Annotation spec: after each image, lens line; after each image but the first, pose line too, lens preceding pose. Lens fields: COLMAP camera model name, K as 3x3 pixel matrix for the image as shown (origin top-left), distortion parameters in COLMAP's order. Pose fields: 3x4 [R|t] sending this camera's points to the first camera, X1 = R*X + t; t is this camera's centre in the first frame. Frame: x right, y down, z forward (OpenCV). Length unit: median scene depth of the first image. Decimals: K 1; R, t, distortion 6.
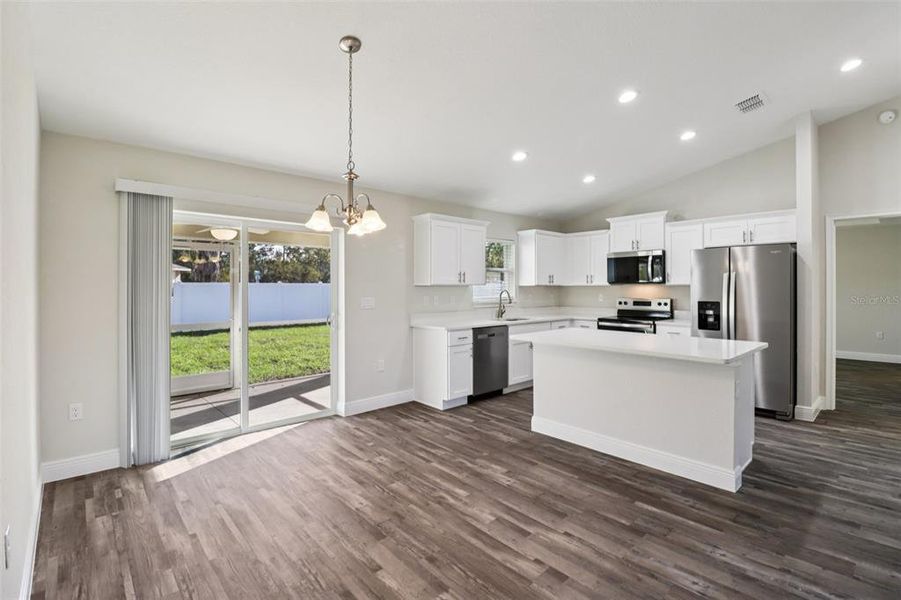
lens RADIAL K [[419.4, 0, 455.9], [0, 419.4, 288.7], [0, 0, 1]] dist [-0.007835, -0.009593]
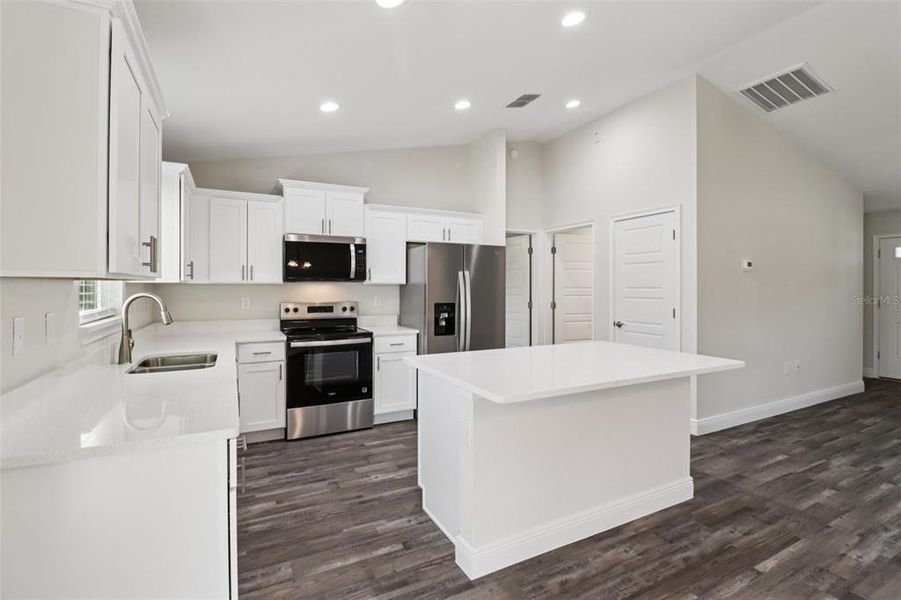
lens RADIAL K [[419.4, 0, 441.5], [0, 419.4, 295.5], [0, 0, 1]] dist [-0.007835, -0.009593]
pose [[0.267124, -0.017752, 0.963499, -0.283813], [0.001409, 0.999836, 0.018031, -0.001986], [-0.963661, -0.003459, 0.267105, 0.880609]]
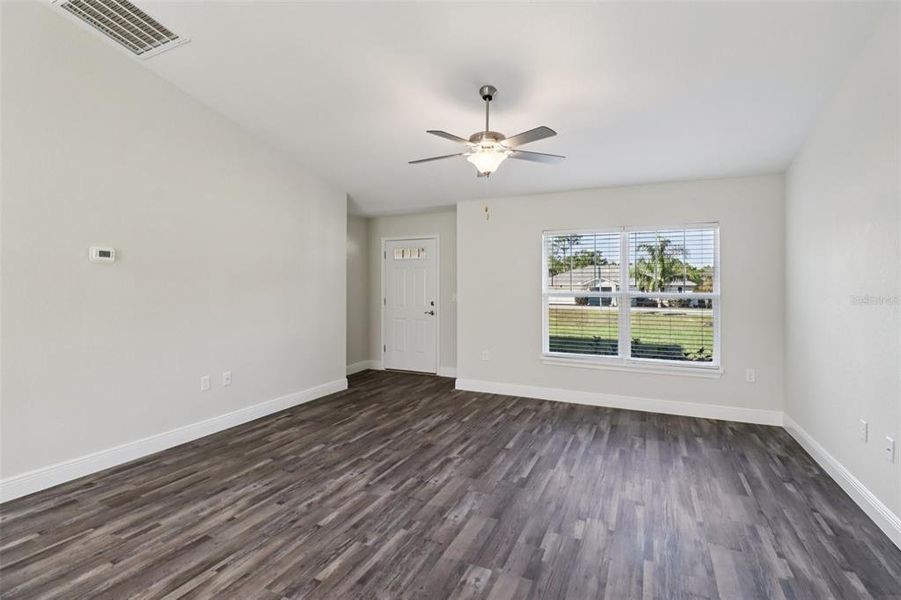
lens RADIAL K [[419.4, 0, 452.6], [0, 419.4, 291.4], [0, 0, 1]] dist [-0.007835, -0.009593]
pose [[-0.394310, -0.012090, 0.918898, -0.032566], [-0.000868, 0.999918, 0.012784, -0.001278], [-0.918977, 0.004243, -0.394288, 0.151040]]
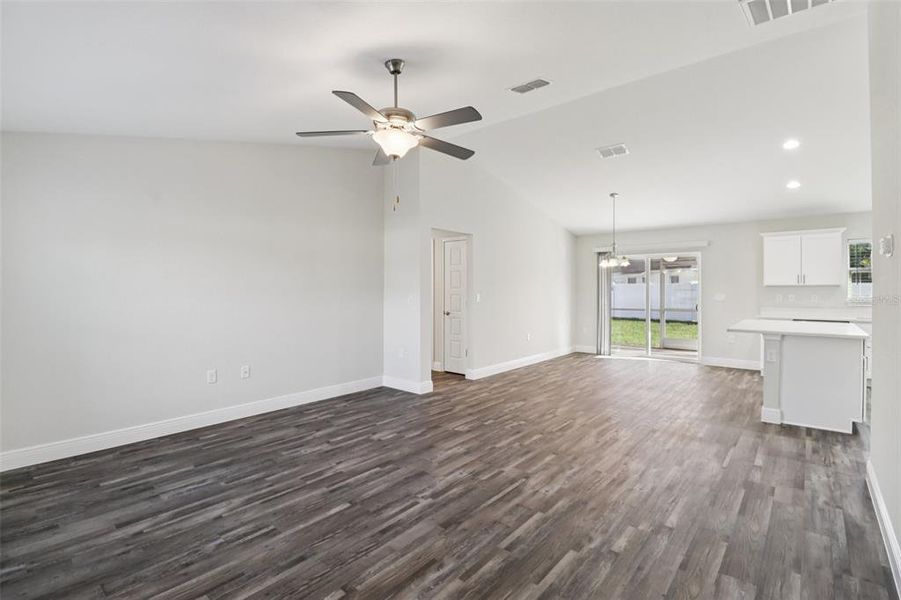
lens RADIAL K [[419.4, 0, 446.8], [0, 419.4, 292.5], [0, 0, 1]] dist [-0.007835, -0.009593]
pose [[0.121061, 0.011541, -0.992578, 1.360181], [-0.000782, 0.999933, 0.011531, -0.000541], [0.992645, -0.000620, 0.121062, -0.217677]]
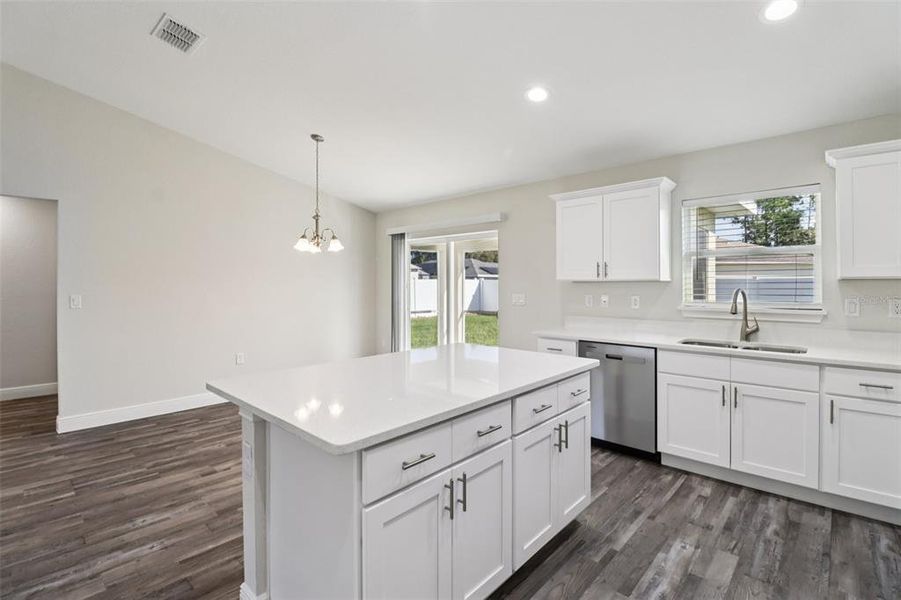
lens RADIAL K [[419.4, 0, 438.3], [0, 419.4, 280.9], [0, 0, 1]] dist [-0.007835, -0.009593]
pose [[0.063062, -0.008369, -0.997975, 0.878910], [-0.002052, 0.999962, -0.008515, -0.001369], [0.998008, 0.002585, 0.063042, 0.842445]]
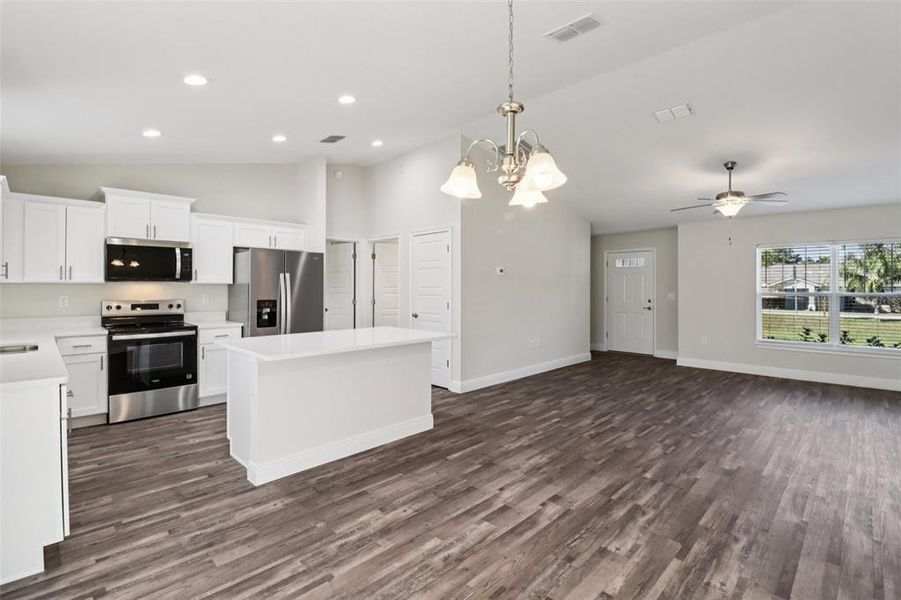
lens RADIAL K [[419.4, 0, 446.1], [0, 419.4, 291.6], [0, 0, 1]] dist [-0.007835, -0.009593]
pose [[-0.052941, -0.009411, 0.998553, -0.532113], [-0.000215, 0.999956, 0.009412, -0.000693], [-0.998598, 0.000283, -0.052941, 0.693944]]
